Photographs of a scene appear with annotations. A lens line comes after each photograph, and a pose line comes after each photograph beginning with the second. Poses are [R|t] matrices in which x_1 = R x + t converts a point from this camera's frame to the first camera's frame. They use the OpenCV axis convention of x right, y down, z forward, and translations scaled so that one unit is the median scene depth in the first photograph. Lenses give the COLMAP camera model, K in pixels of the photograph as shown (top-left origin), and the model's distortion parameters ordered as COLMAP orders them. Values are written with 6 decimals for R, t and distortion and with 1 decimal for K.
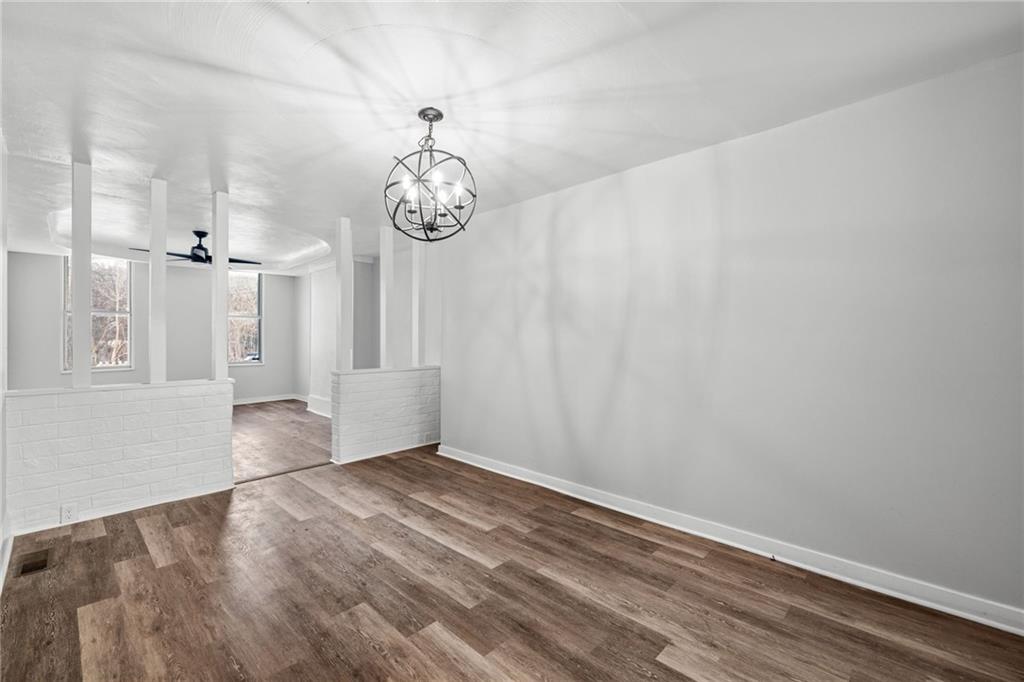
lens RADIAL K [[421.6, 0, 513.0], [0, 421.6, 335.5], [0, 0, 1]] dist [0.000313, 0.000207]
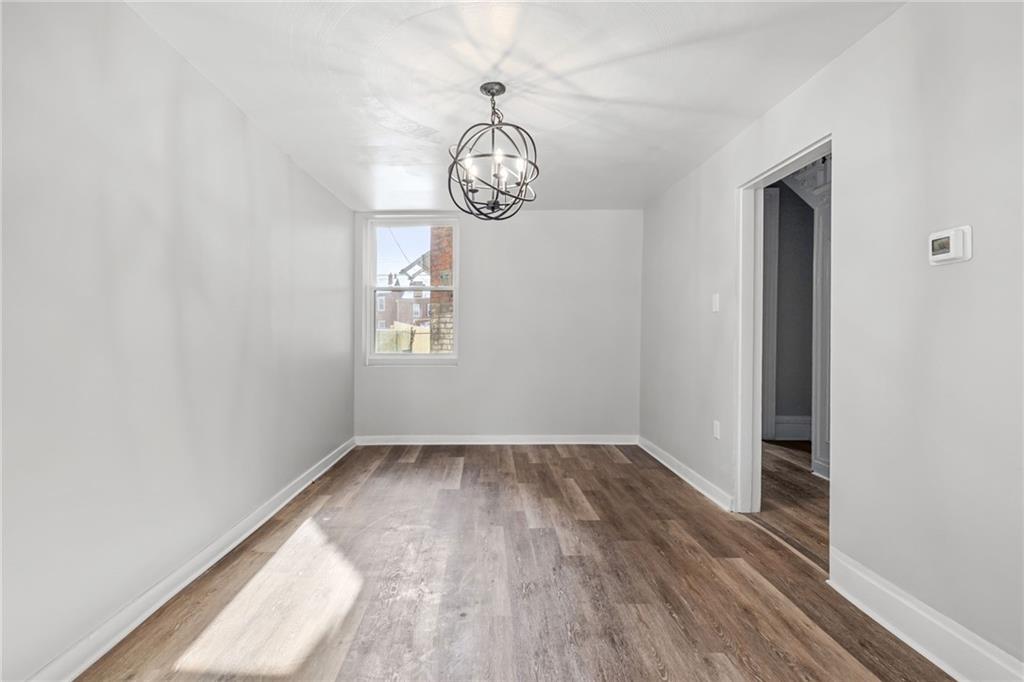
lens RADIAL K [[480.1, 0, 483.5], [0, 480.1, 338.7], [0, 0, 1]] dist [0.002408, 0.000274]
pose [[-0.677863, -0.003831, 0.735179, -1.029651], [-0.005616, 0.999984, 0.000033, 0.053589], [-0.735167, -0.004107, -0.677873, 1.824431]]
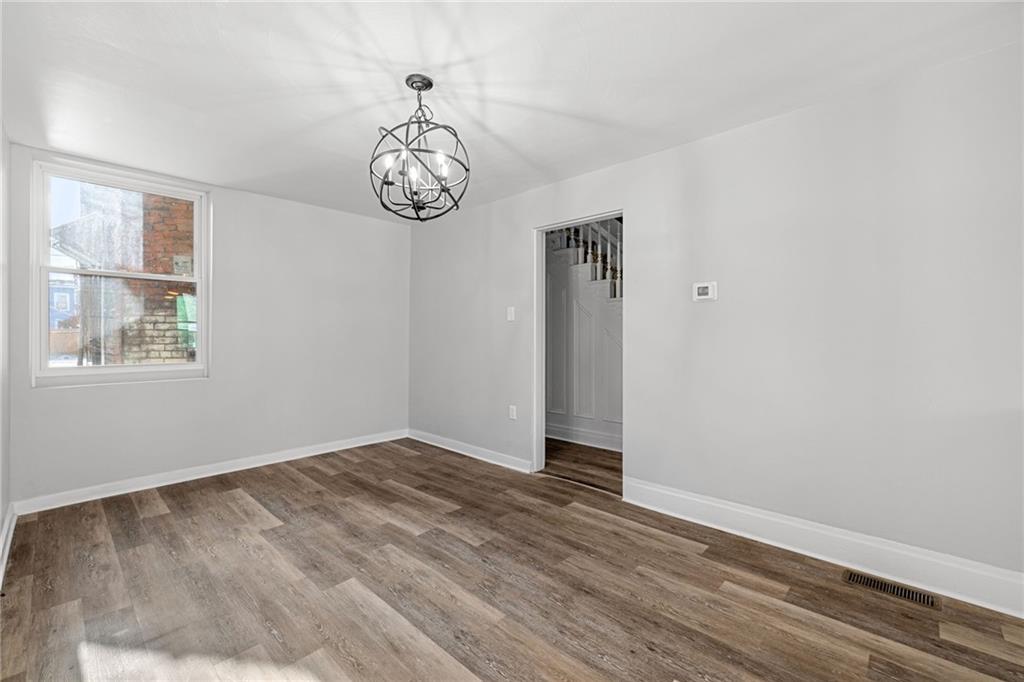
lens RADIAL K [[432.0, 0, 510.9], [0, 432.0, 339.9], [0, 0, 1]] dist [0.000911, 0.000437]
pose [[-0.999996, 0.001085, 0.002453, -0.410295], [0.001086, 0.999999, 0.000242, 0.040298], [-0.002453, 0.000245, -0.999997, 2.010564]]
